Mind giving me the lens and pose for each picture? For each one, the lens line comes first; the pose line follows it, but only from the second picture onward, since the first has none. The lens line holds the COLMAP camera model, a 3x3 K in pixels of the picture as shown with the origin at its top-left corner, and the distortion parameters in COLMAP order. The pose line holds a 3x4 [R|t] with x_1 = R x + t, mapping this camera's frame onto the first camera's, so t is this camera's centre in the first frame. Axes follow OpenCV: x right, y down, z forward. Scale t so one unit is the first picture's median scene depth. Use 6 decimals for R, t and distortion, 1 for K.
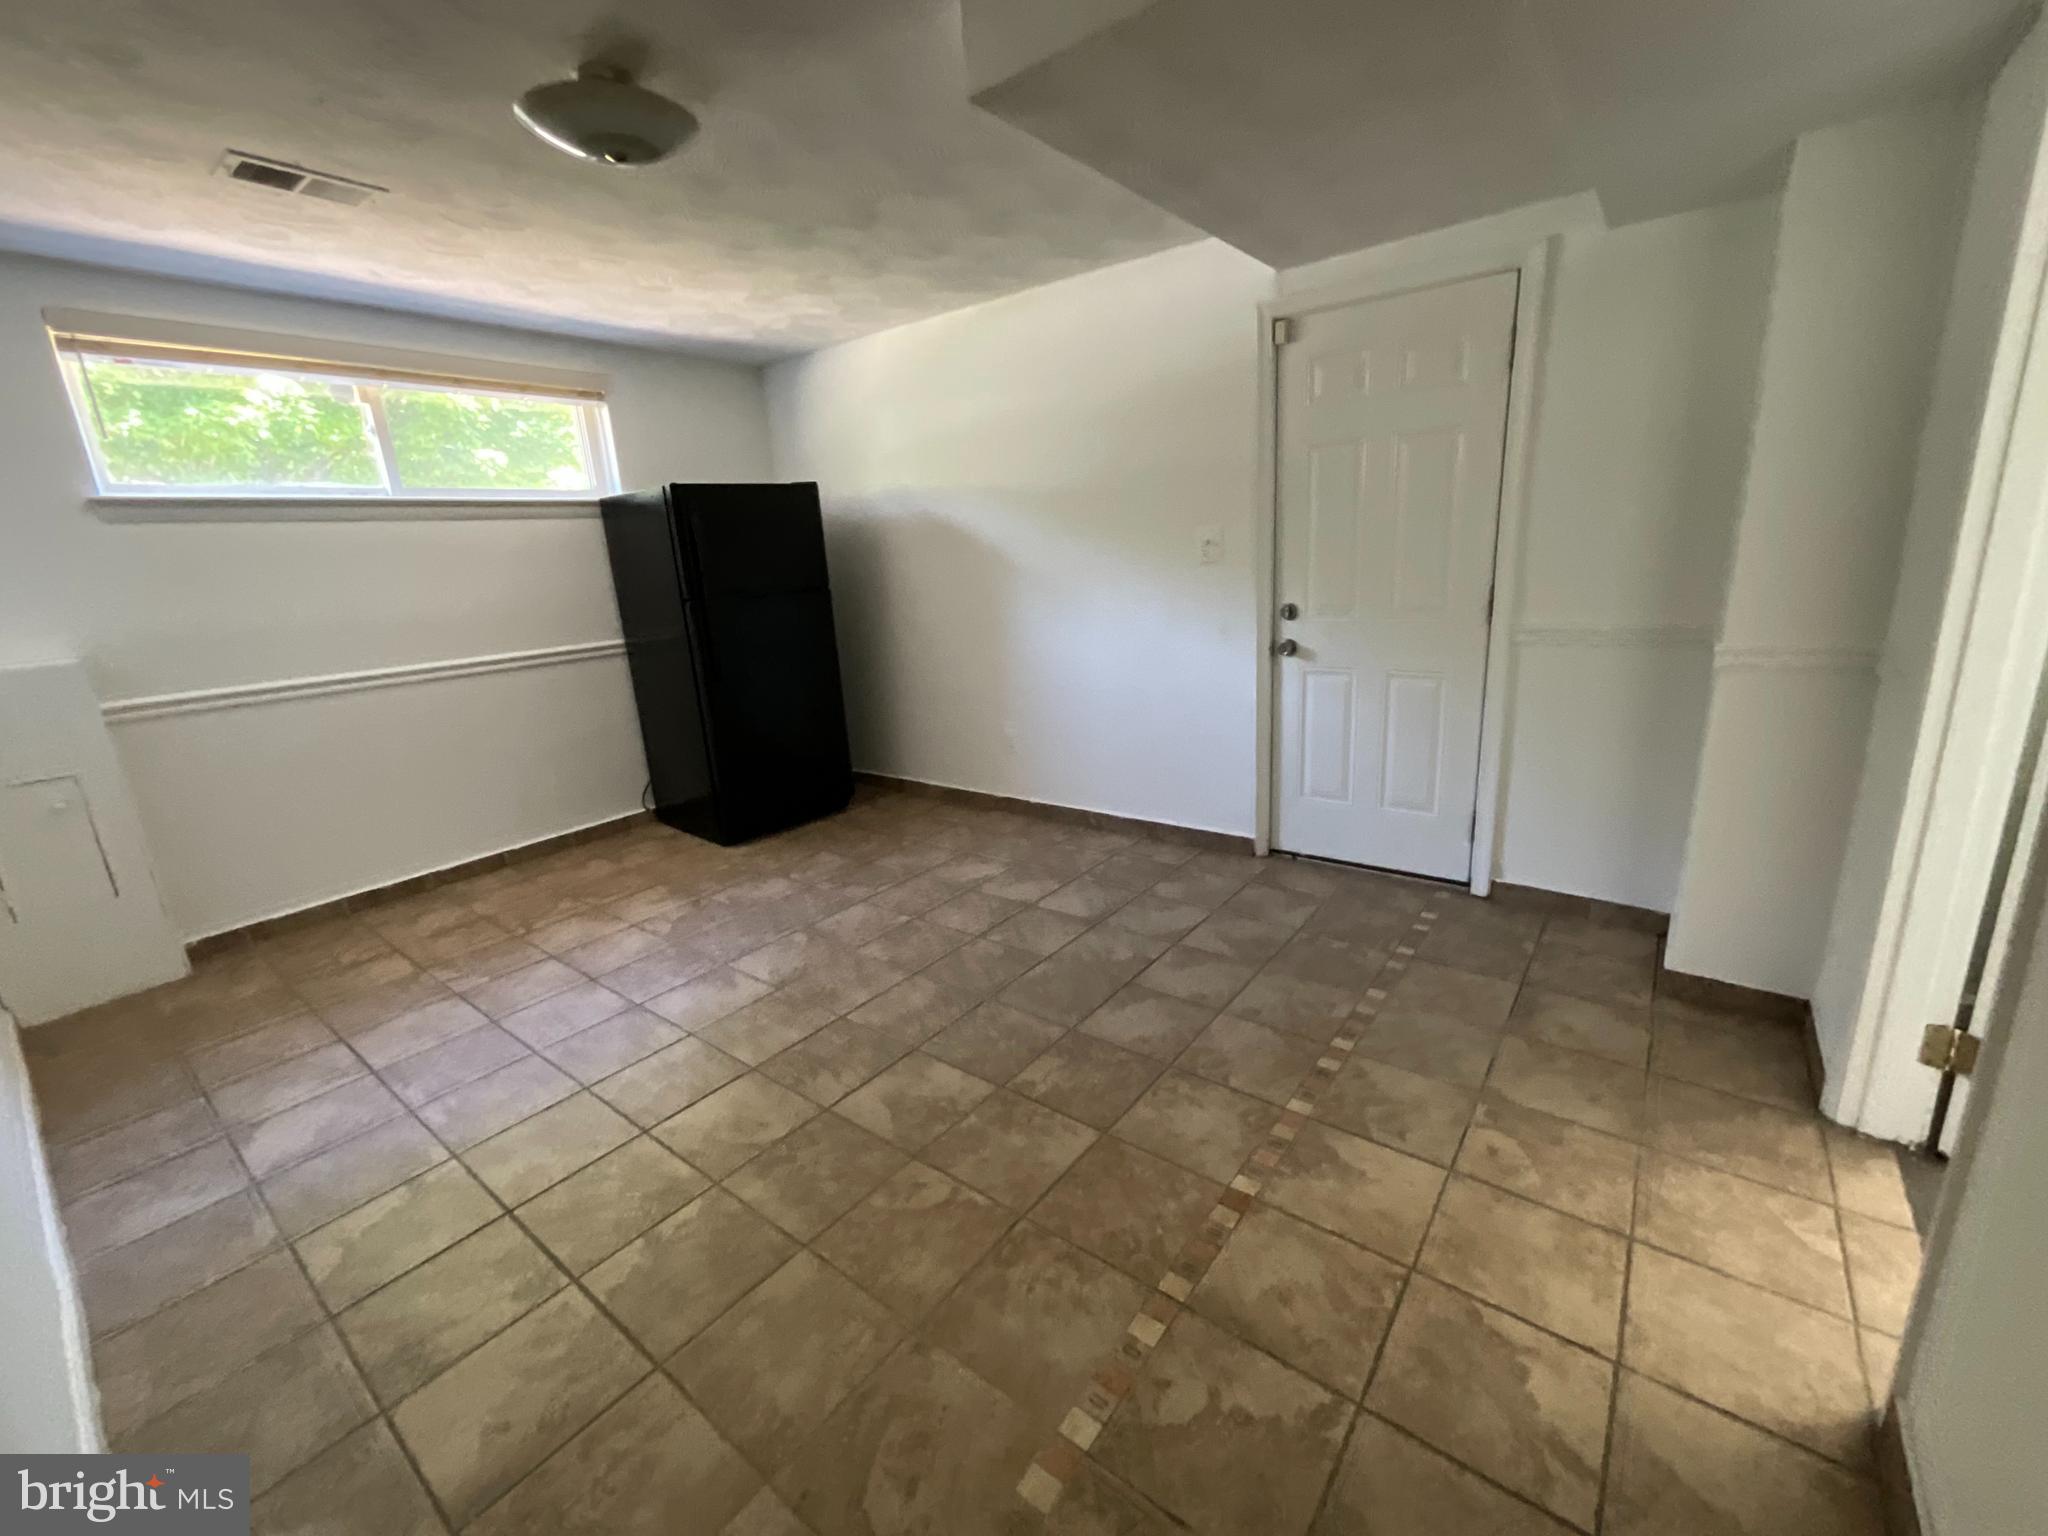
lens RADIAL K [[832.7, 0, 1026.4], [0, 832.7, 766.3], [0, 0, 1]] dist [-0.003170, 0.000640]
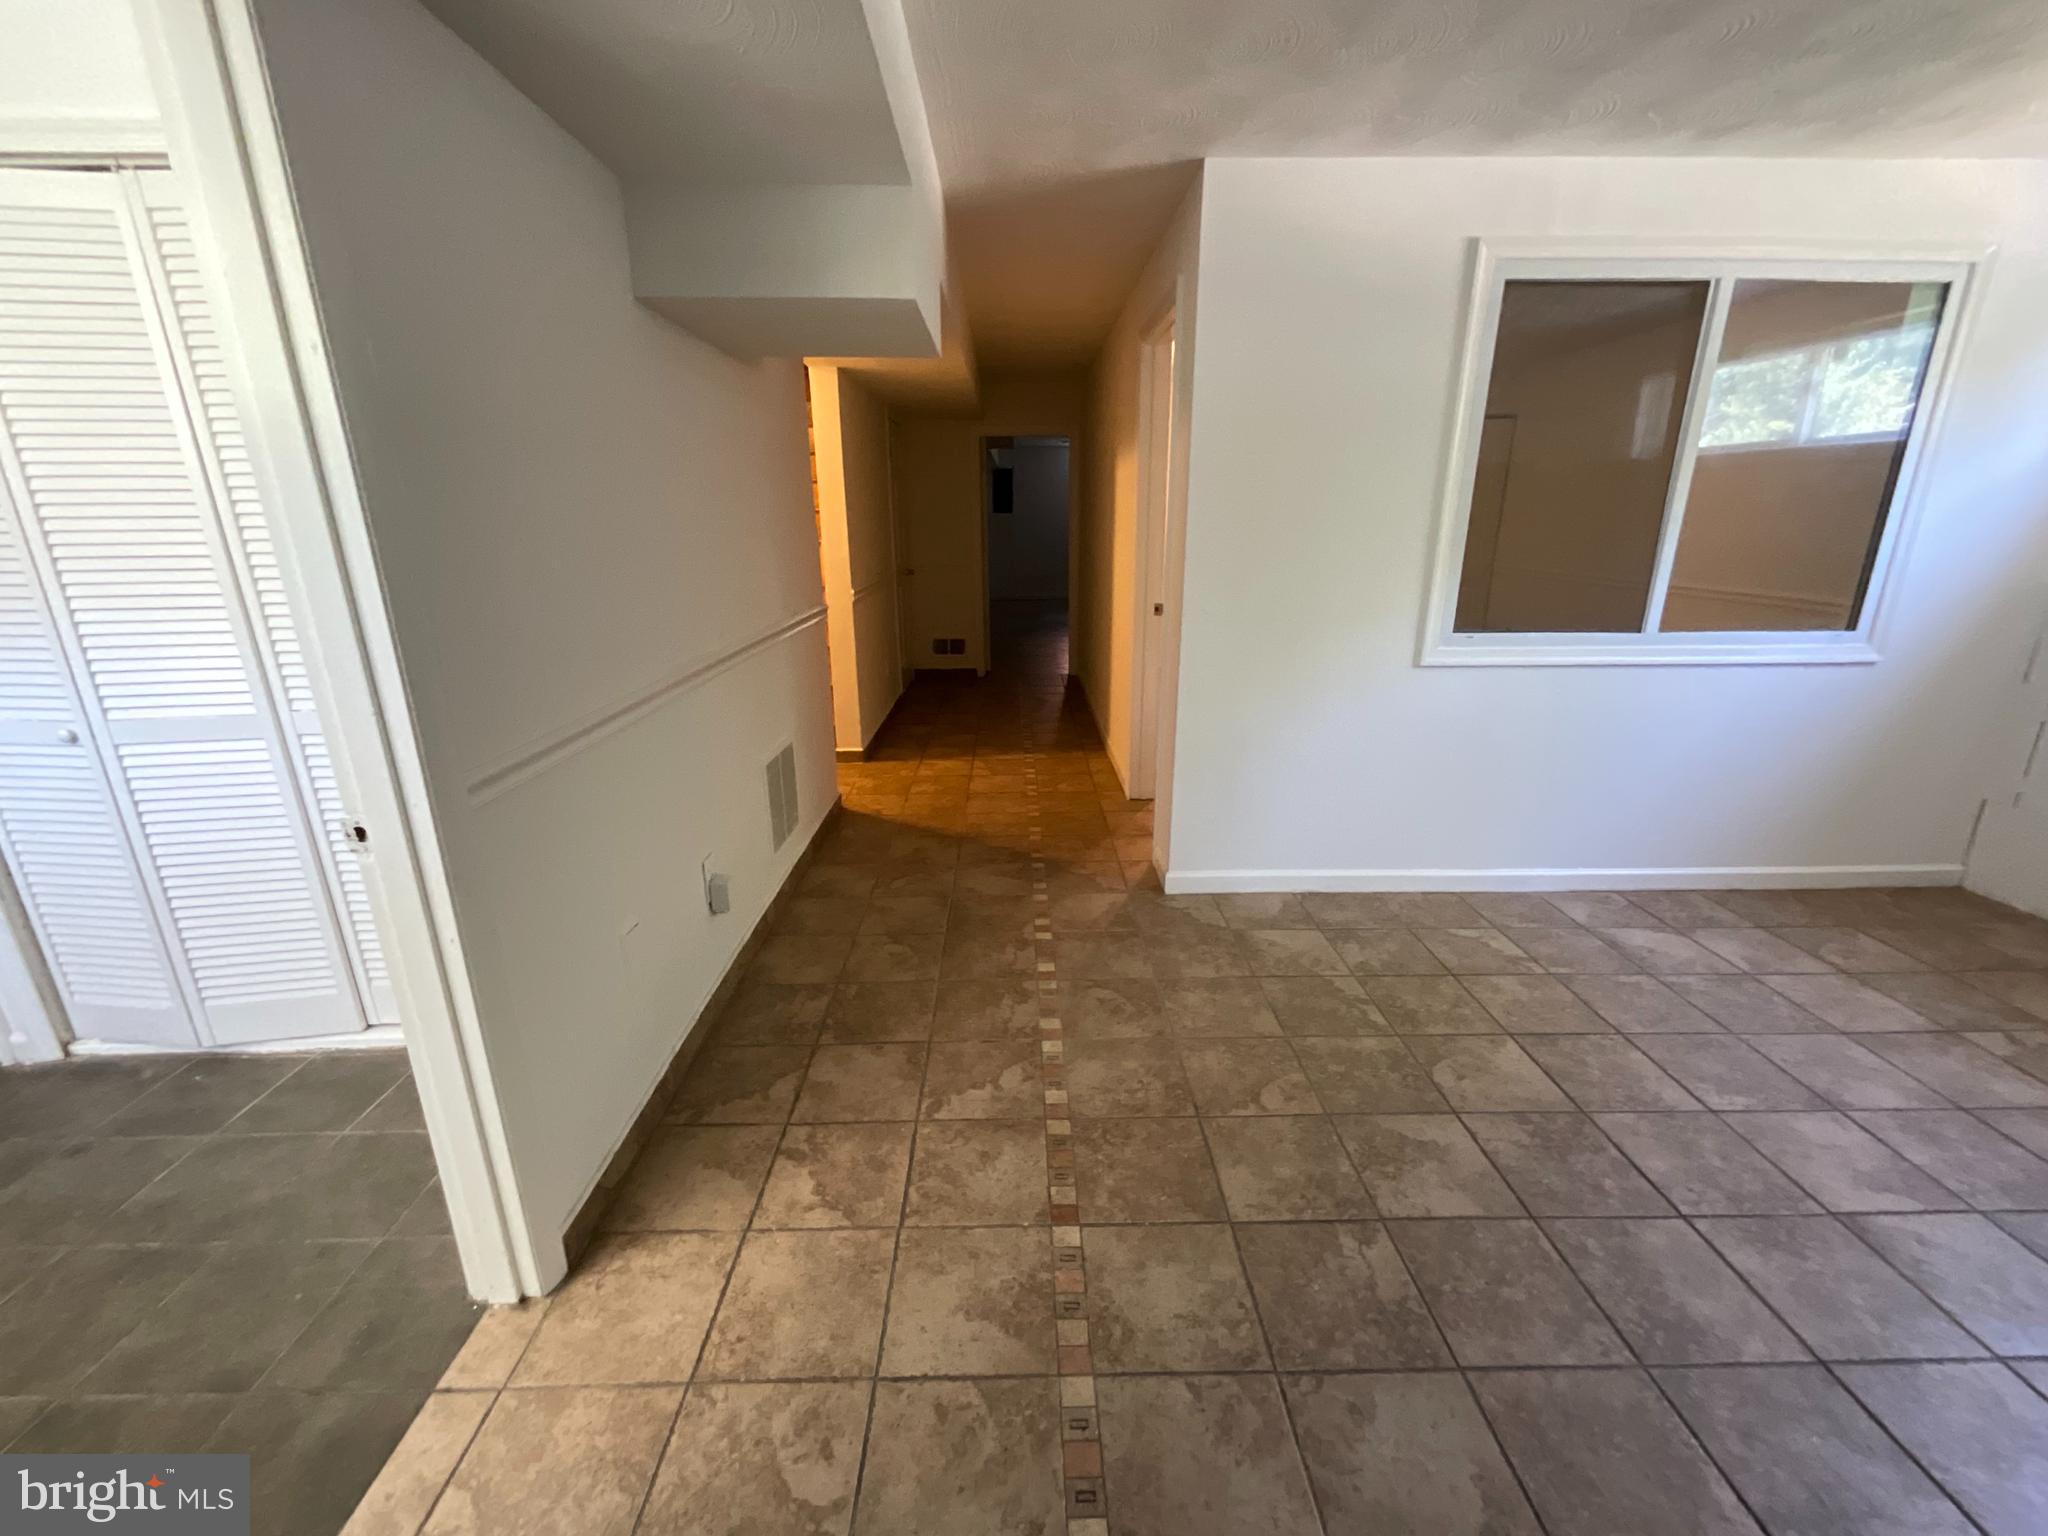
lens RADIAL K [[833.2, 0, 1021.2], [0, 833.2, 773.1], [0, 0, 1]] dist [0.000757, -0.000334]
pose [[-0.779730, 0.242616, -0.577199, 0.737341], [-0.108410, 0.855634, 0.506100, -0.429390], [0.616659, 0.457196, -0.640861, 1.360527]]
